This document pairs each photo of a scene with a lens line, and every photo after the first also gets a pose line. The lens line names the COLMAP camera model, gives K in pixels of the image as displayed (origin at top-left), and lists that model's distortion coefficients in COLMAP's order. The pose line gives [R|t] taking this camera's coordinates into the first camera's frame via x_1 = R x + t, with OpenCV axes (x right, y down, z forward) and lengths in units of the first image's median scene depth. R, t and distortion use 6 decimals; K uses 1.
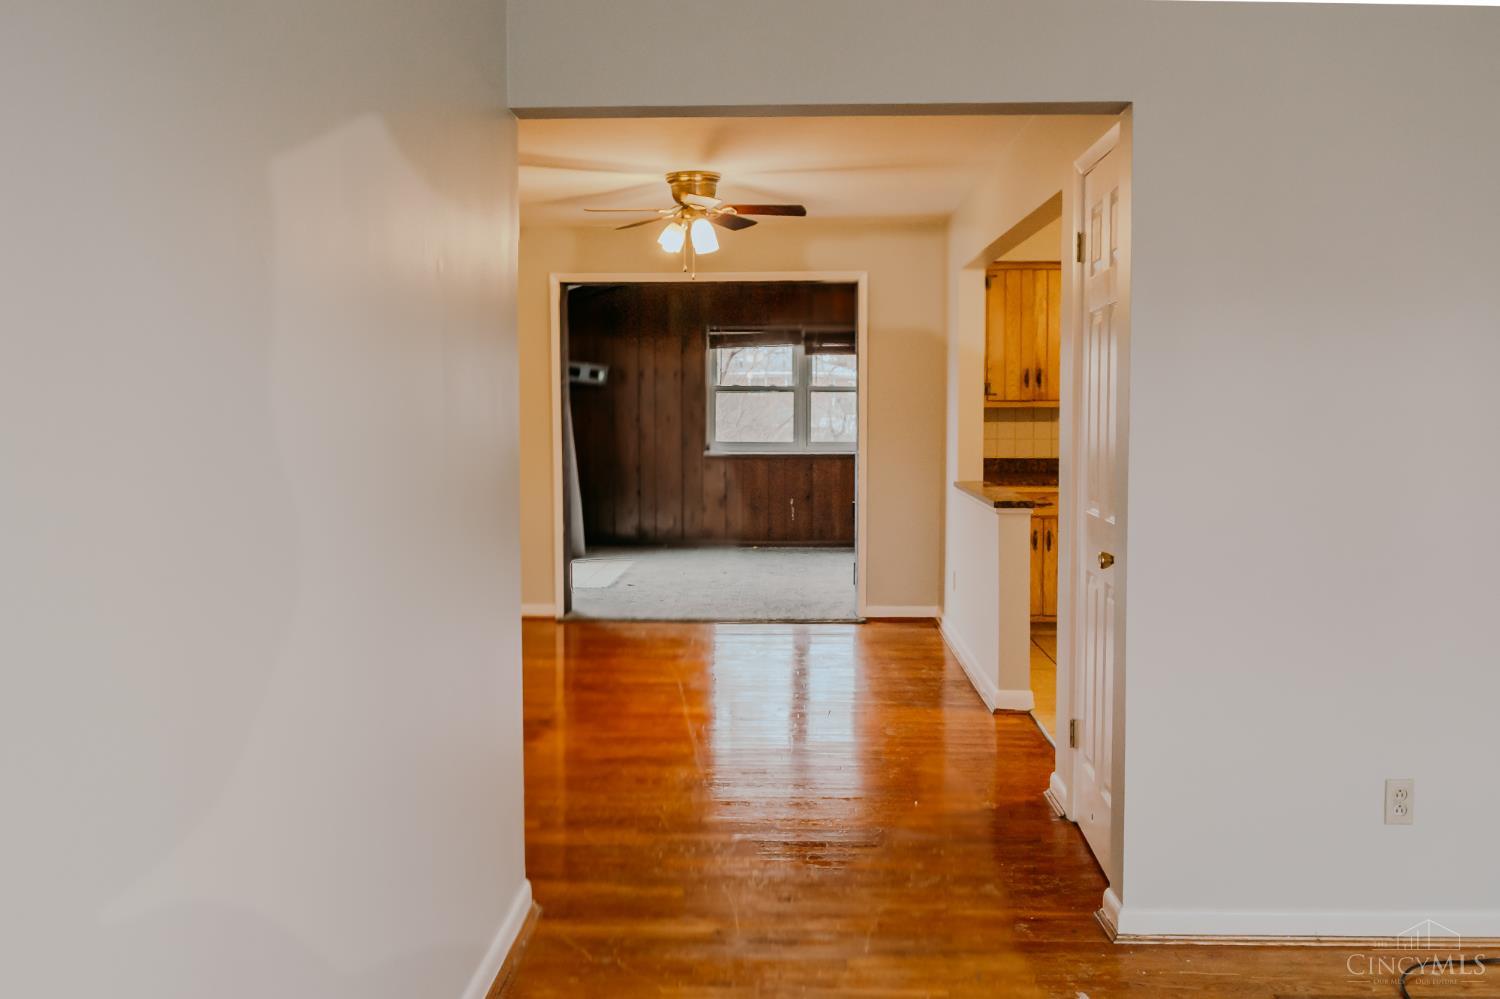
lens RADIAL K [[1043.4, 0, 777.3], [0, 1043.4, 458.9], [0, 0, 1]] dist [-0.003843, -0.000153]
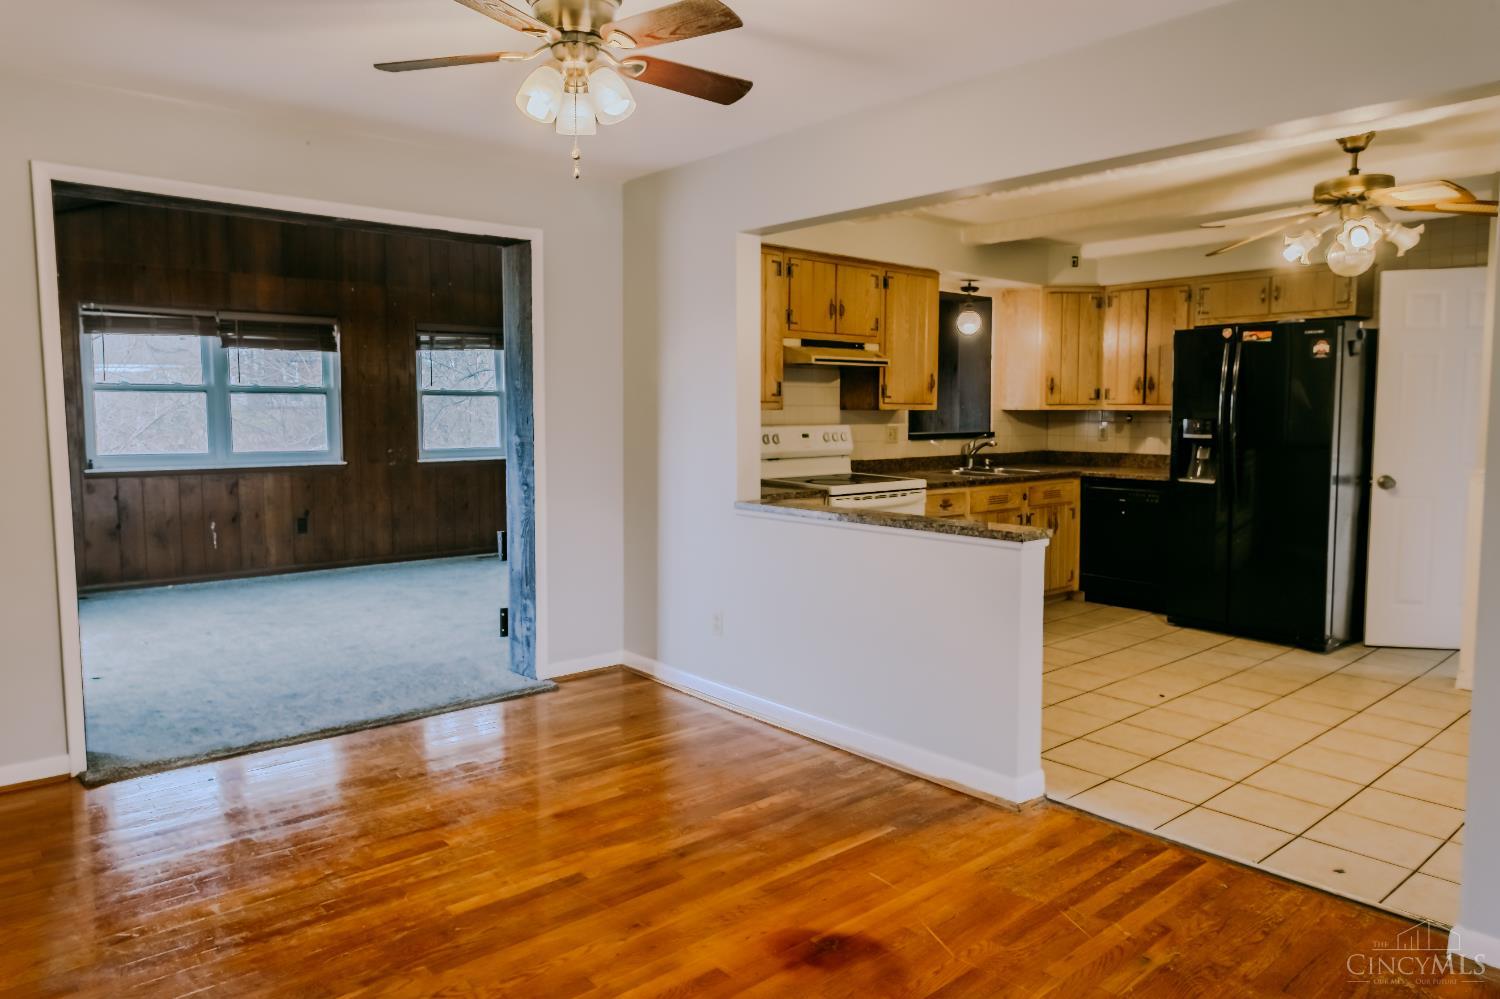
lens RADIAL K [[1004.7, 0, 750.1], [0, 1004.7, 494.5], [0, 0, 1]] dist [-0.005889, 0.004368]
pose [[0.702676, -0.054703, 0.709404, -0.250444], [0.032240, 0.998464, 0.045058, -0.005884], [-0.710779, -0.008790, 0.703361, 0.141928]]
